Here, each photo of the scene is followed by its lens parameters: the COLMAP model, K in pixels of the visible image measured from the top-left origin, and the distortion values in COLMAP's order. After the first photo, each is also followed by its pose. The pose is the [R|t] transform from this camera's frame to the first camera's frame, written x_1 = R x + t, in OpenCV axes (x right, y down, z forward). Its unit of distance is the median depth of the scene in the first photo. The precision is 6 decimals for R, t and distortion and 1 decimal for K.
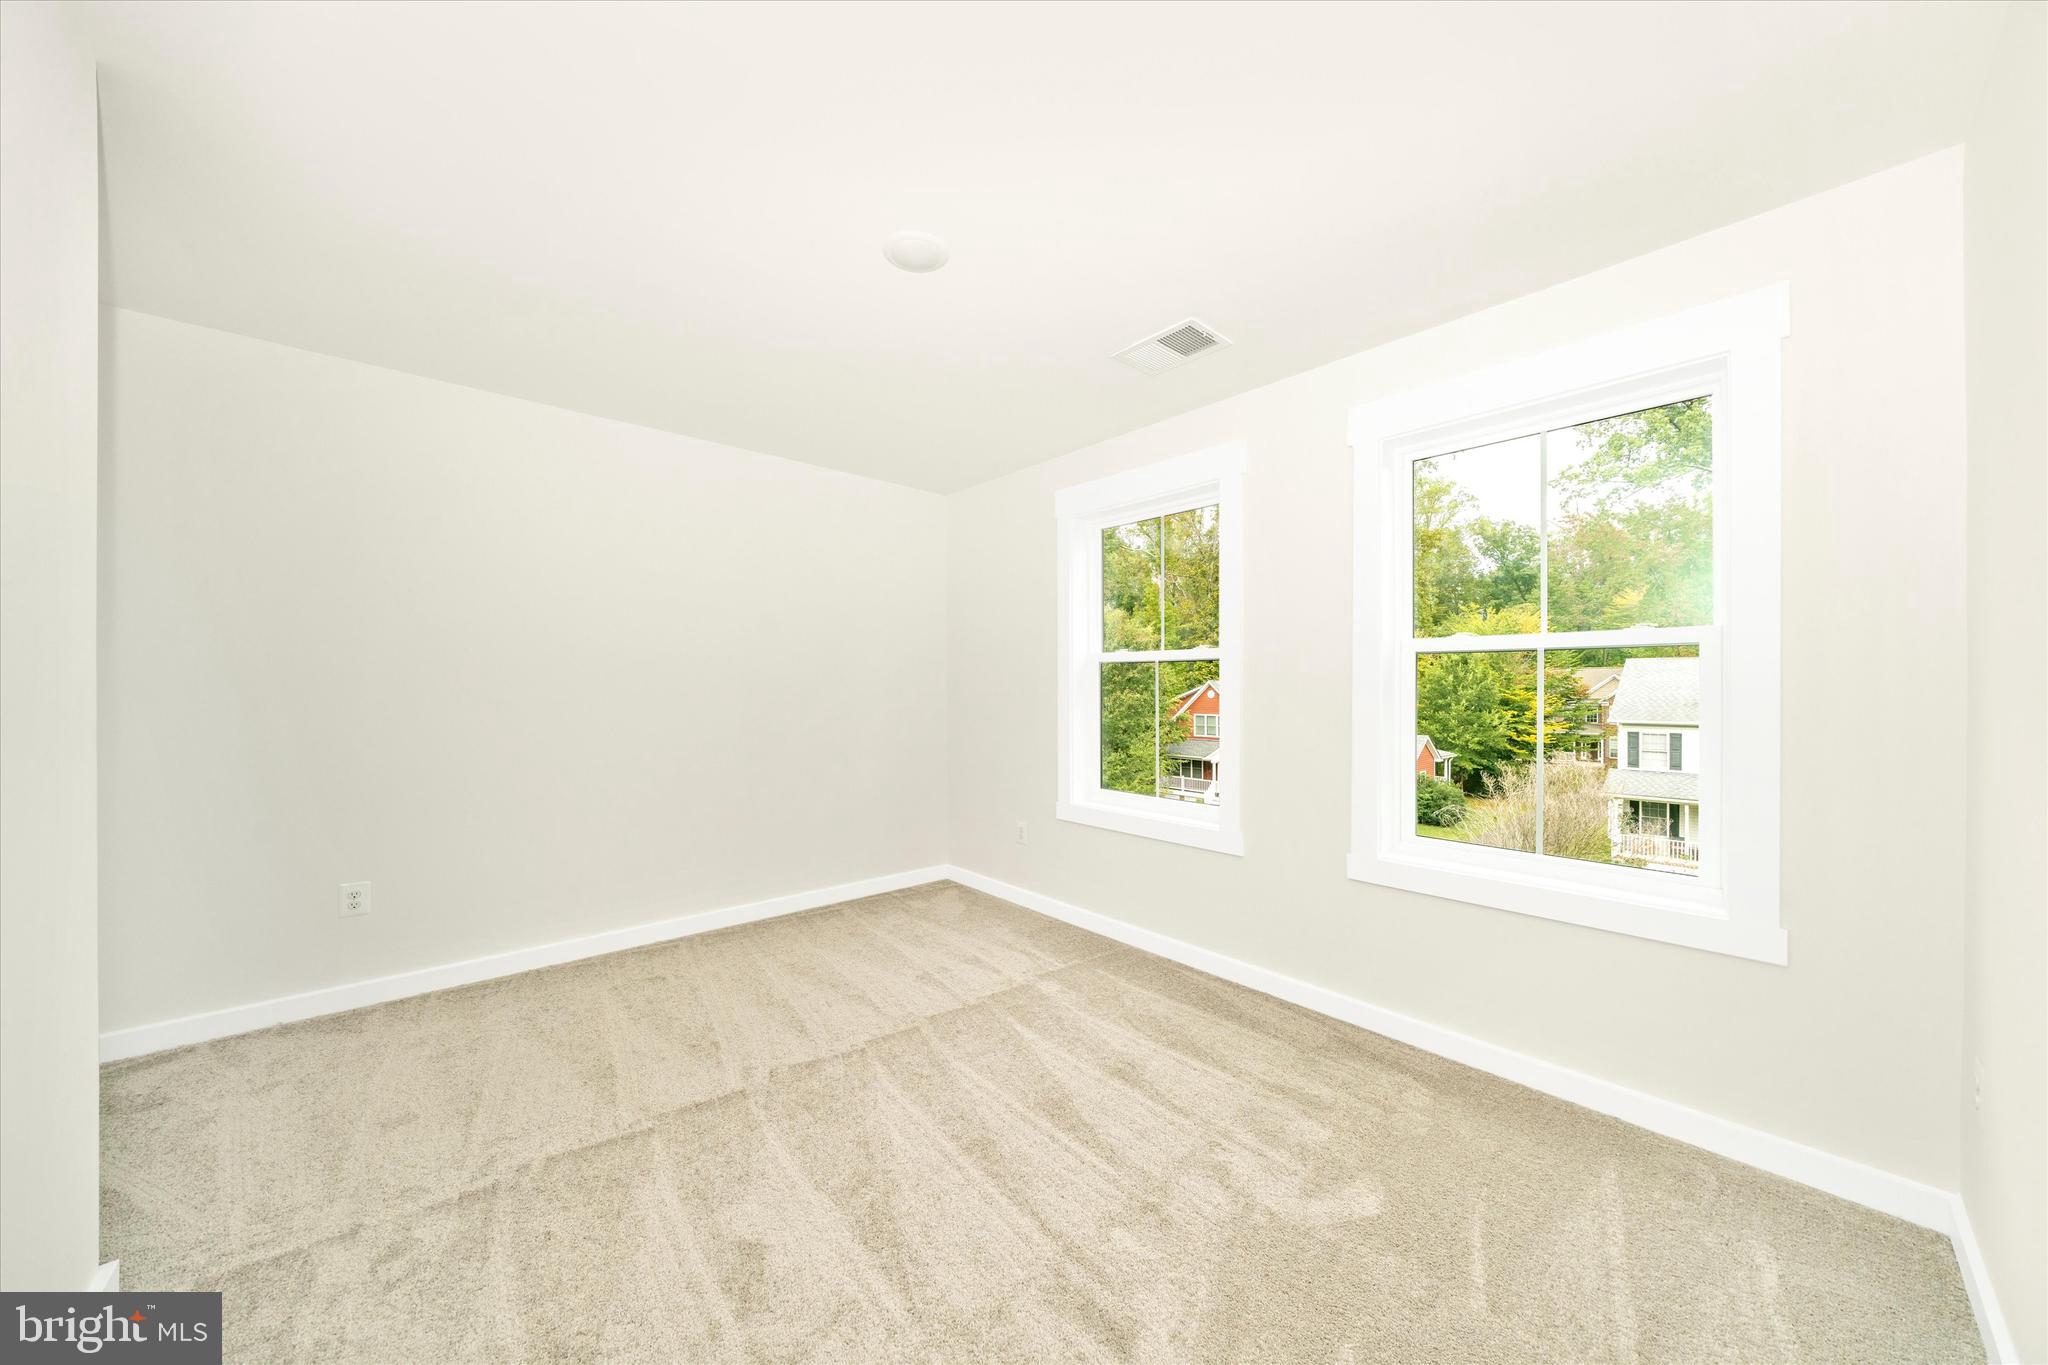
lens RADIAL K [[696.8, 0, 1016.6], [0, 696.8, 688.9], [0, 0, 1]] dist [-0.003065, 0.000047]
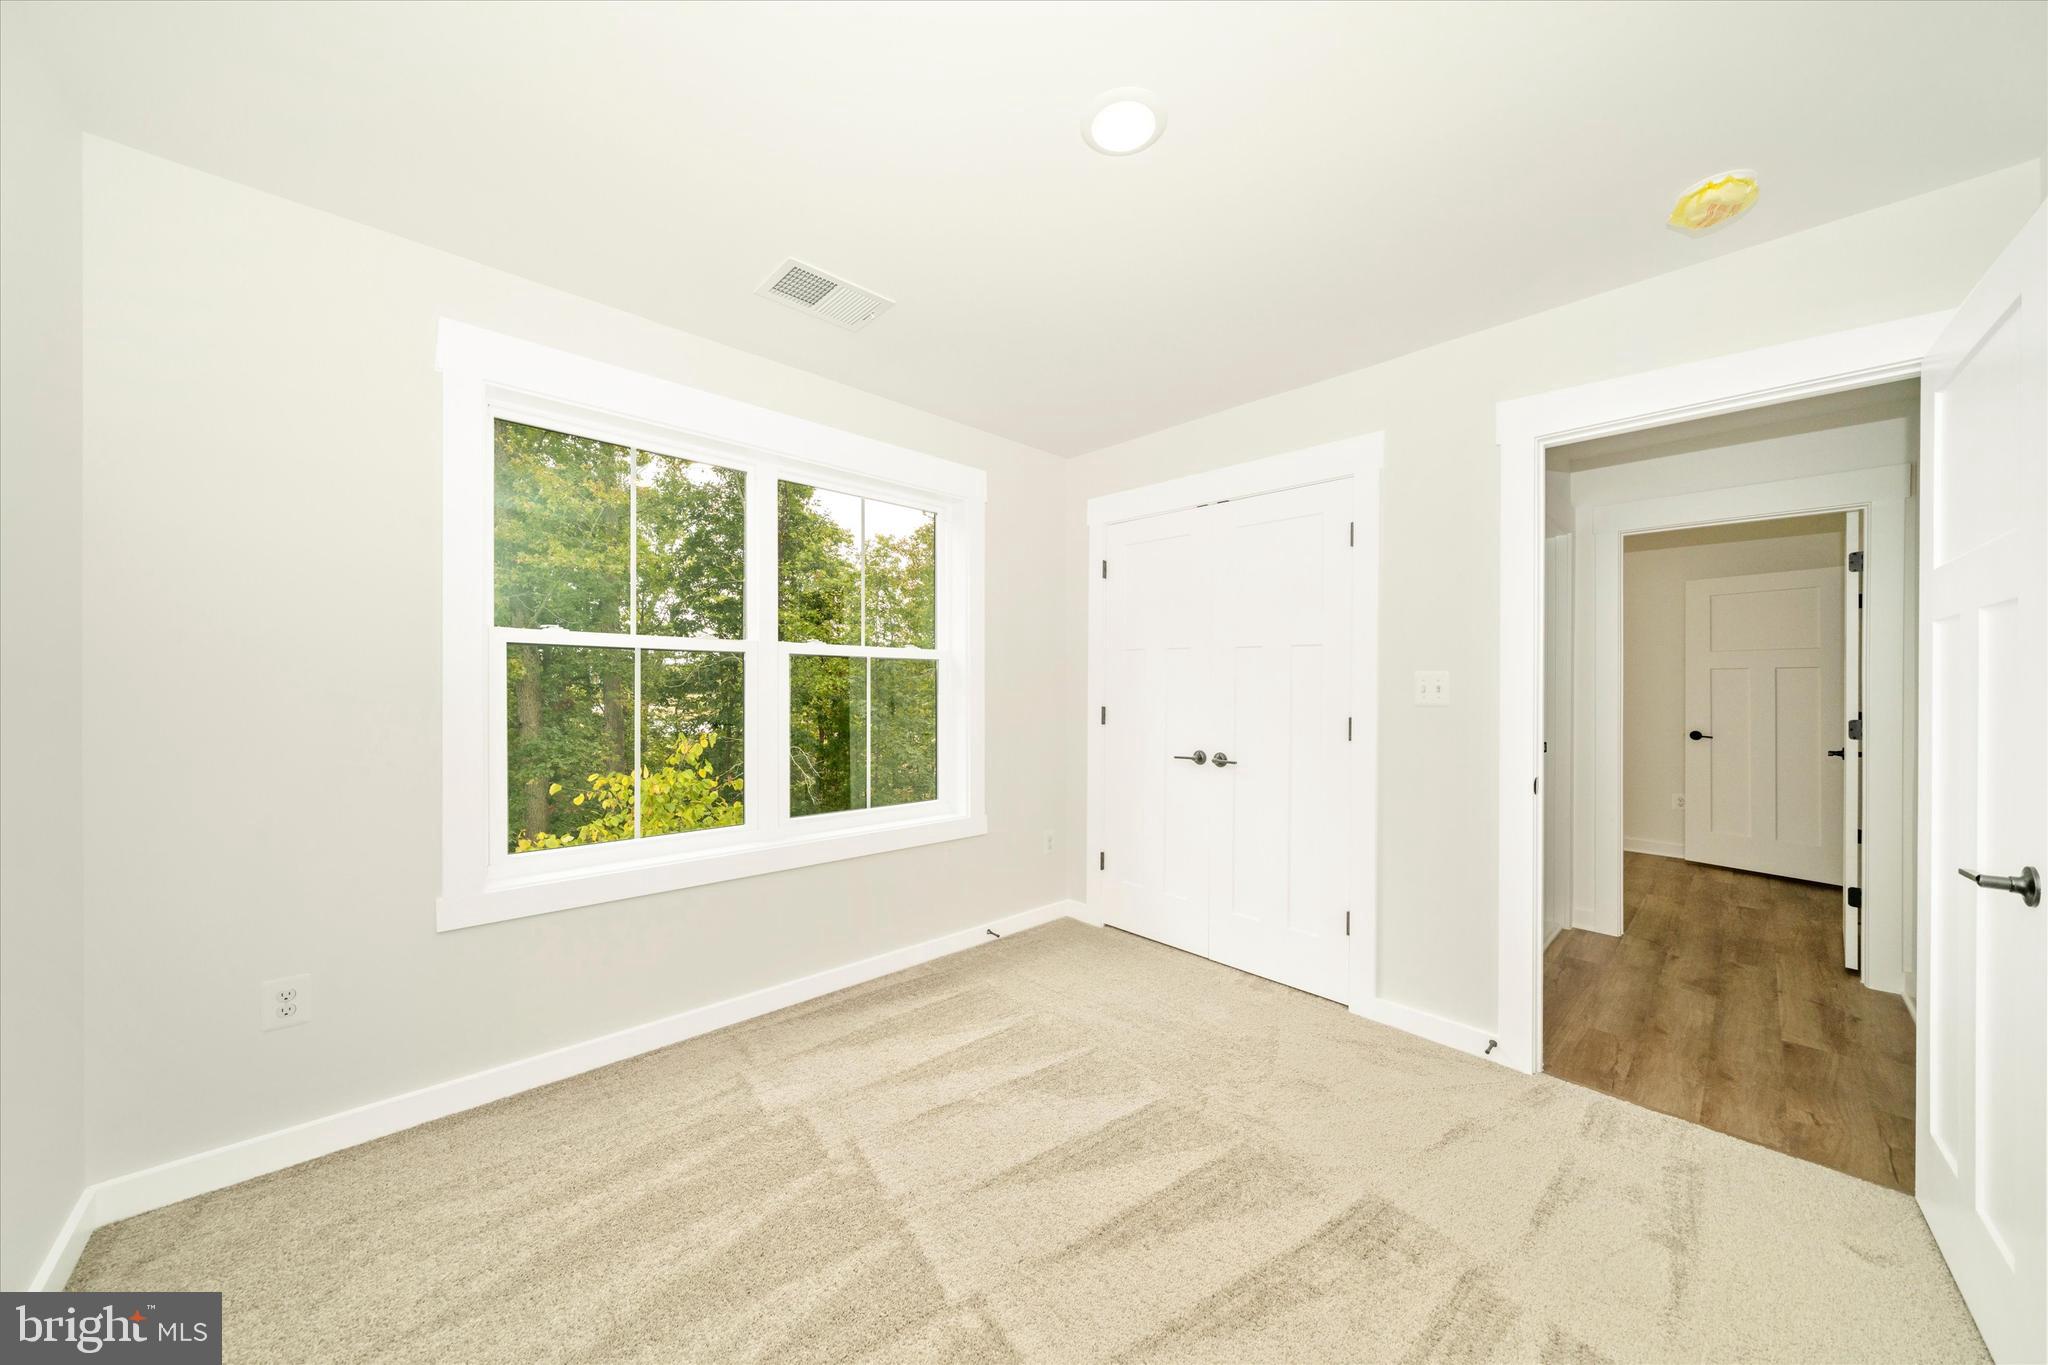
lens RADIAL K [[696.8, 0, 1030.9], [0, 696.8, 683.3], [0, 0, 1]] dist [-0.003065, 0.000047]
pose [[-0.011397, 0.004667, 0.999924, -0.619143], [-0.001037, 0.999989, -0.004679, -0.002041], [-0.999935, -0.001090, -0.011392, 0.701465]]
